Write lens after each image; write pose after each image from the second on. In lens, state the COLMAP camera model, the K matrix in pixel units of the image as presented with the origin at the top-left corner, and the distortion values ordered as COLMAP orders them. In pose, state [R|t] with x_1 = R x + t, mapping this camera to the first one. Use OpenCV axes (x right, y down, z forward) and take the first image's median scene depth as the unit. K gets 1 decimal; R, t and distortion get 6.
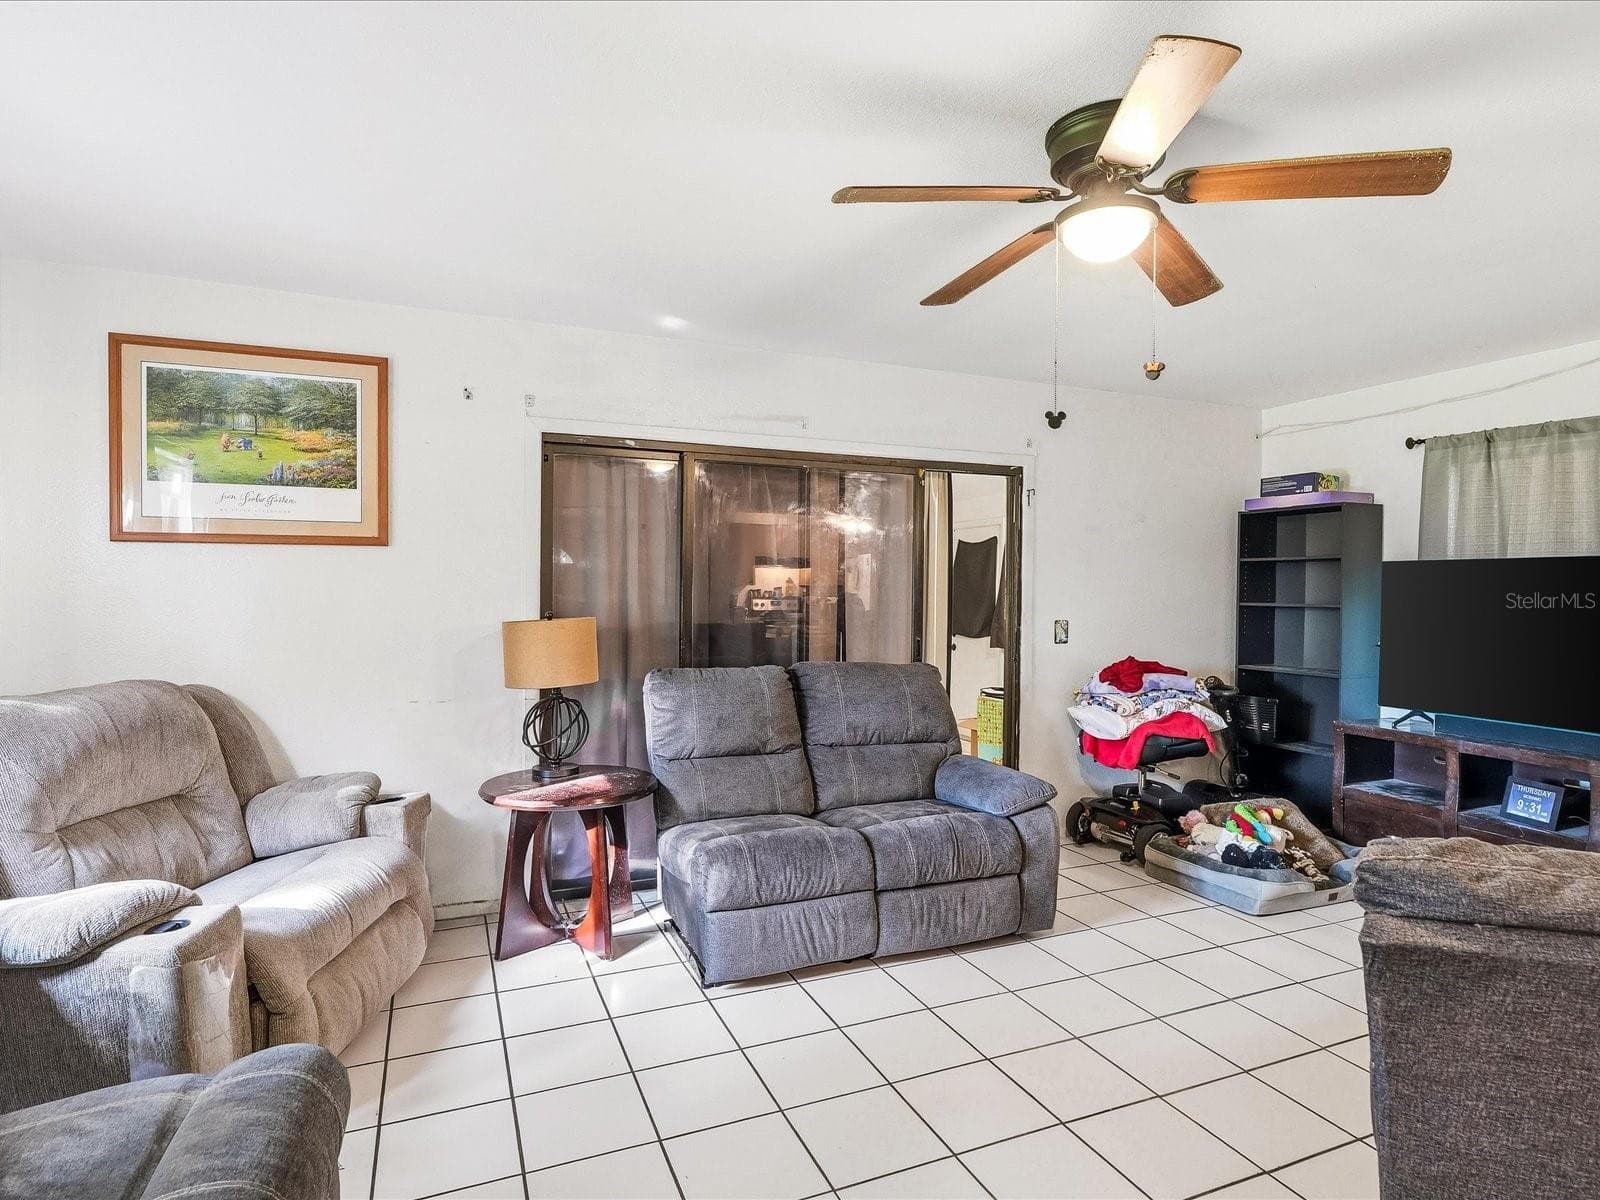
lens RADIAL K [[836.5, 0, 785.6], [0, 836.5, 594.2], [0, 0, 1]] dist [-0.006838, -0.000330]
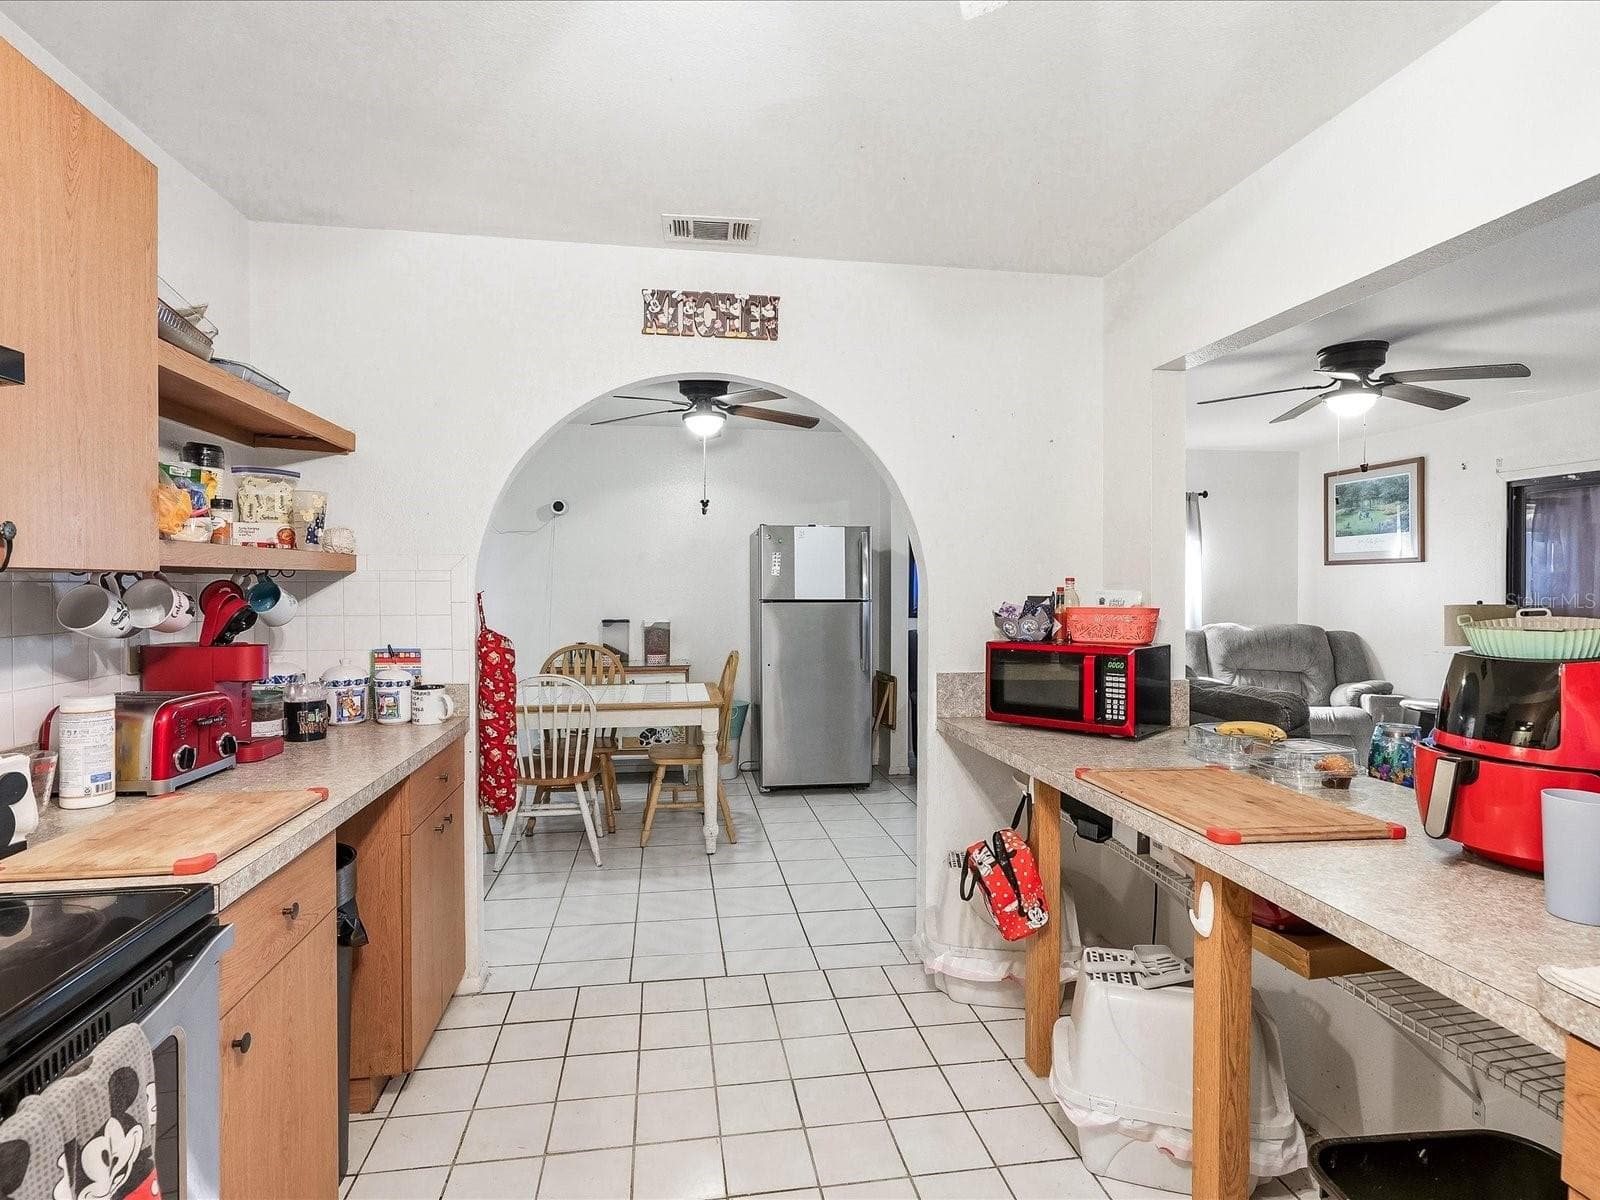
lens RADIAL K [[836.5, 0, 785.6], [0, 836.5, 594.2], [0, 0, 1]] dist [-0.006838, -0.000330]
pose [[-0.235545, 0.006784, -0.971840, 1.698329], [-0.007642, 0.999932, 0.008832, 0.005909], [0.971833, 0.009507, -0.235477, 0.107508]]
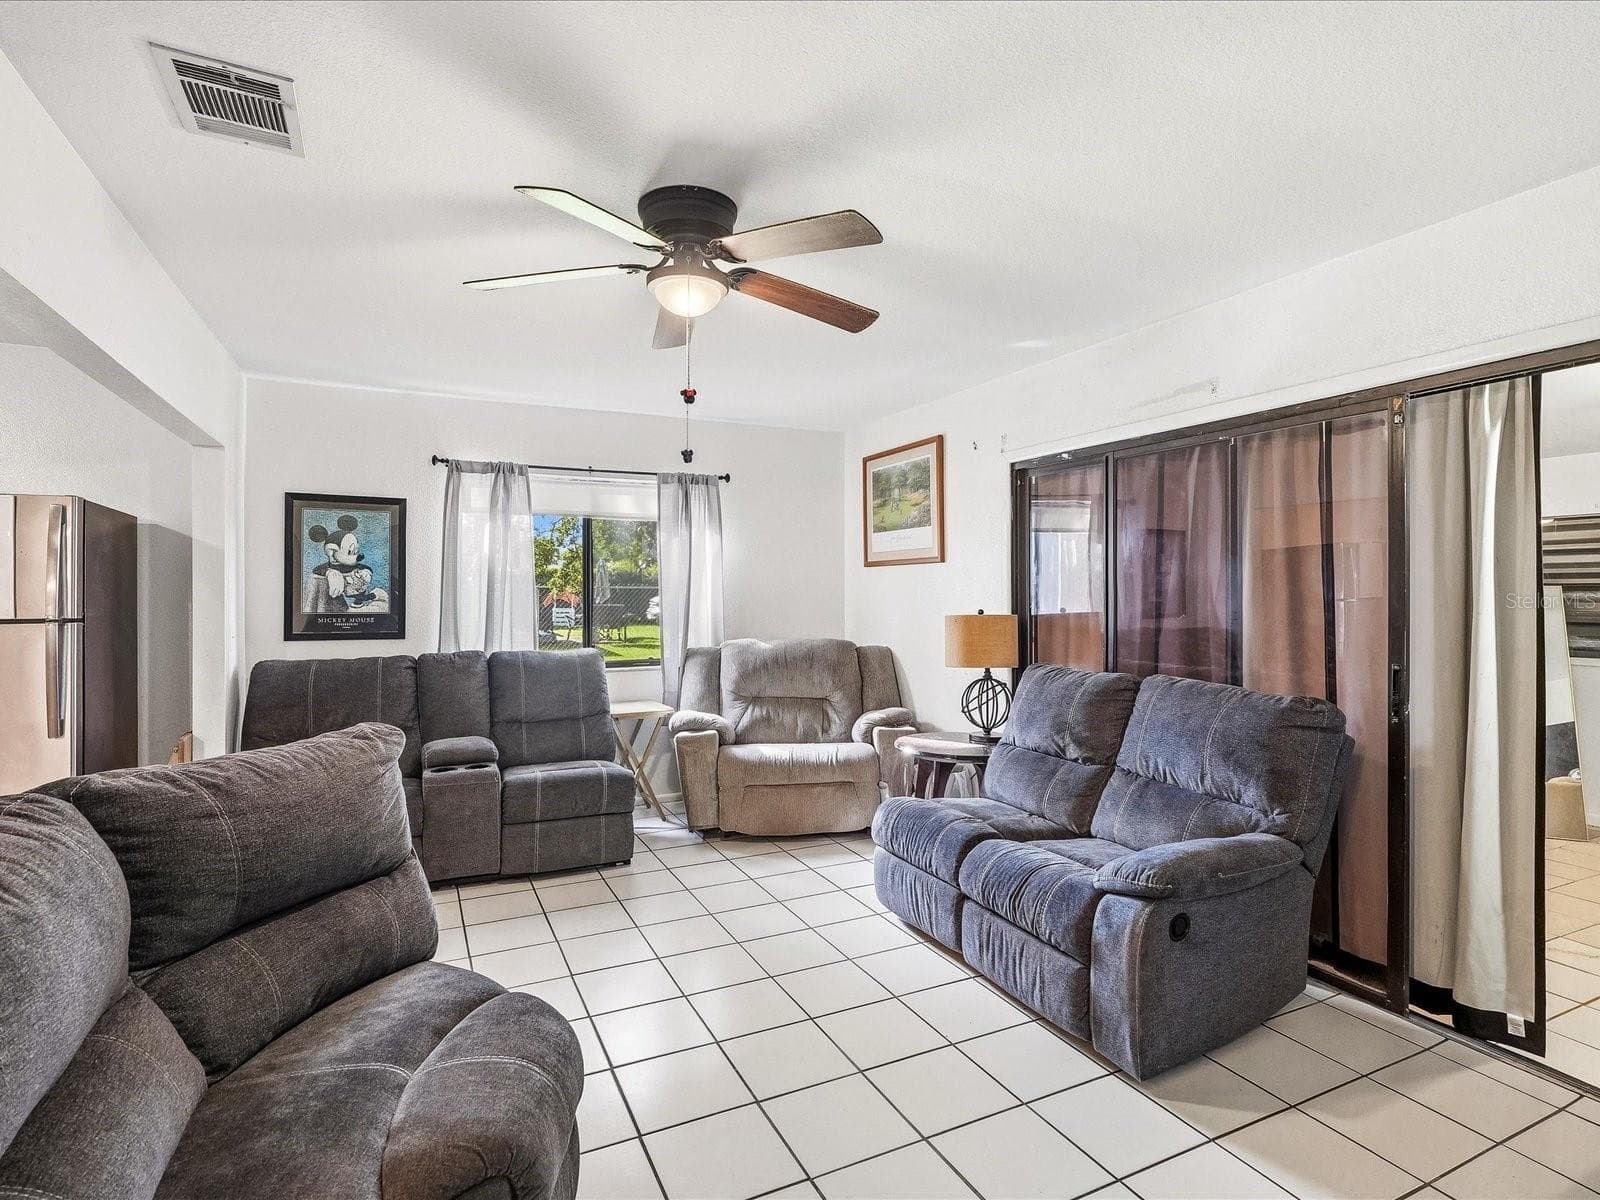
lens RADIAL K [[819.6, 0, 793.3], [0, 819.6, 591.2], [0, 0, 1]] dist [-0.003076, 0.000147]
pose [[0.064693, -0.003055, -0.997901, 1.021843], [-0.002283, 0.999992, -0.003209, -0.002214], [0.997903, 0.002485, 0.064686, 0.699751]]
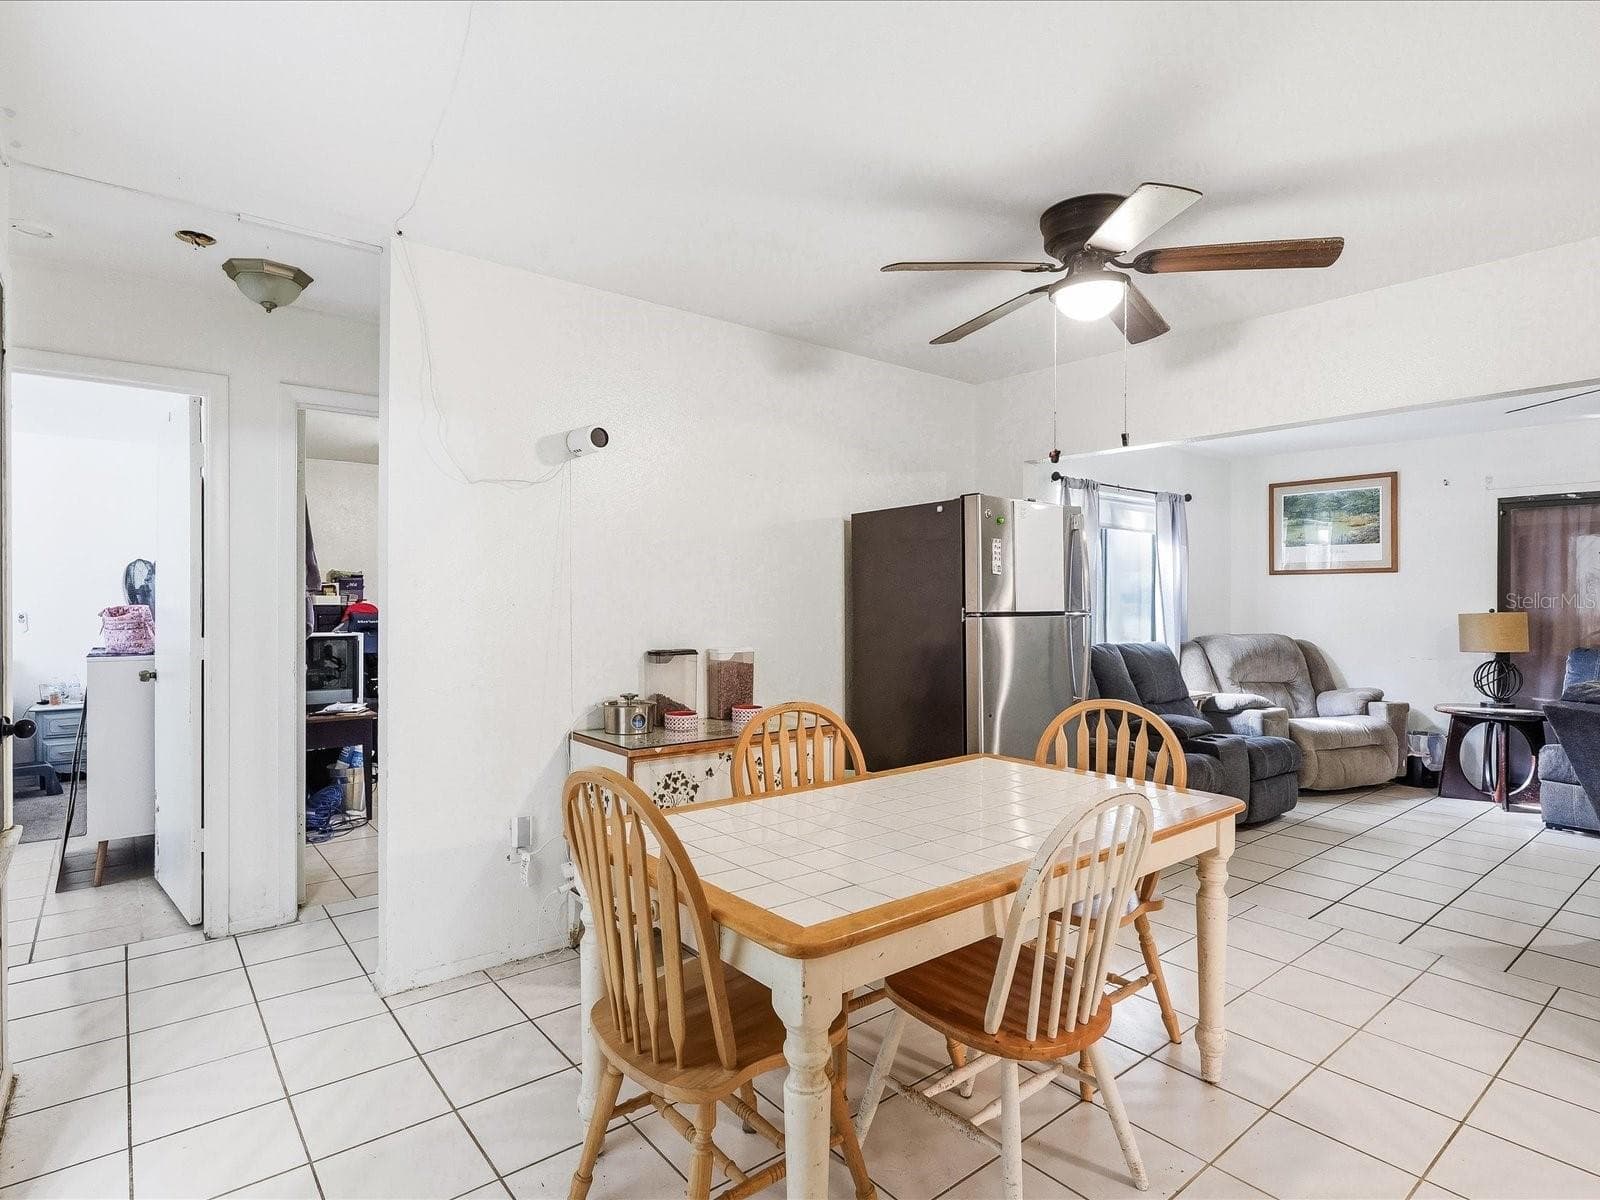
lens RADIAL K [[863.4, 0, 807.3], [0, 863.4, 598.8], [0, 0, 1]] dist [0.001262, 0.000816]
pose [[0.298497, -0.002892, -0.954406, 1.047760], [-0.007720, 0.999955, -0.005445, 0.023768], [0.954379, 0.008994, 0.298462, -0.895444]]
